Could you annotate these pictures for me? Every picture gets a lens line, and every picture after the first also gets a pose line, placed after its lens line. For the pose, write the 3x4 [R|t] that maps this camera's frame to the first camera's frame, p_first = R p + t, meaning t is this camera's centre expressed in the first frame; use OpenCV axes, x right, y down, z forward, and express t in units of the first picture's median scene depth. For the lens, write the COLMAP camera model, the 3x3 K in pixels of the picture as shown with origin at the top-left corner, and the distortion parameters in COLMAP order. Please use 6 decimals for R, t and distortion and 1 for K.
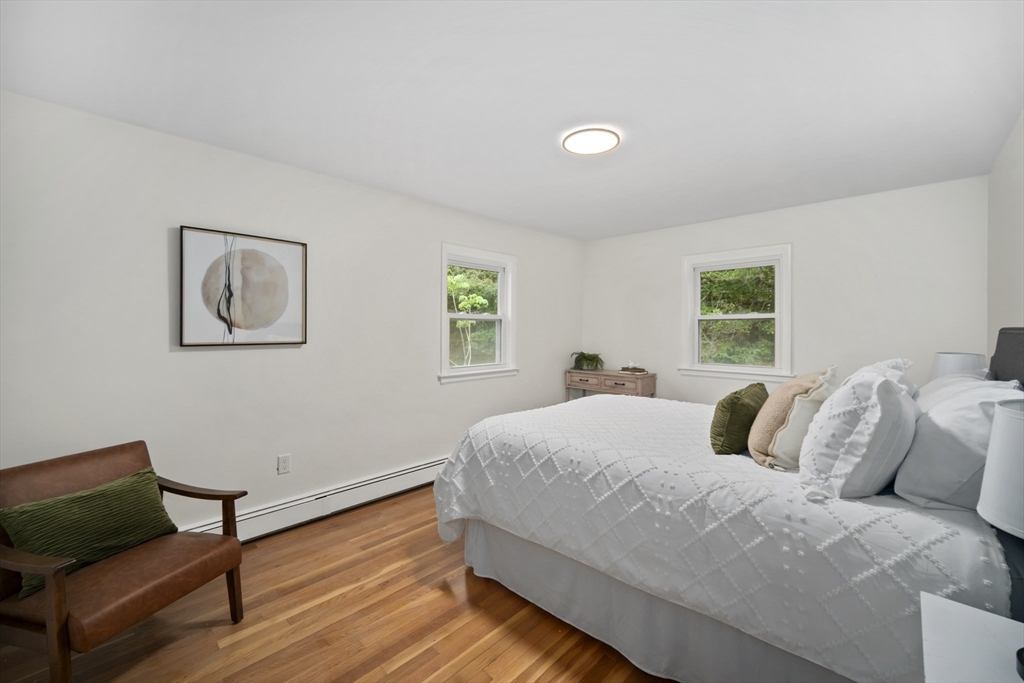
lens RADIAL K [[416.7, 0, 509.4], [0, 416.7, 337.3], [0, 0, 1]] dist [0.000939, 0.000067]
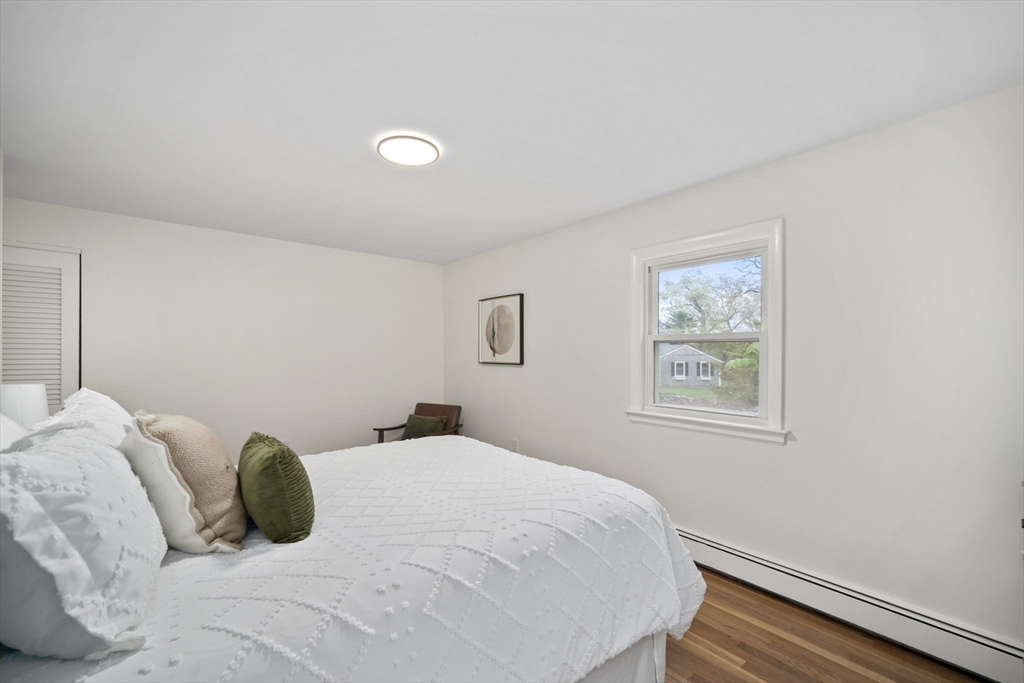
lens RADIAL K [[404.8, 0, 507.5], [0, 404.8, 341.9], [0, 0, 1]] dist [0.000507, 0.000056]
pose [[-0.091965, -0.006894, -0.995738, 0.962782], [-0.004026, 0.999970, -0.006551, -0.058014], [0.995754, 0.003407, -0.091990, 1.188264]]
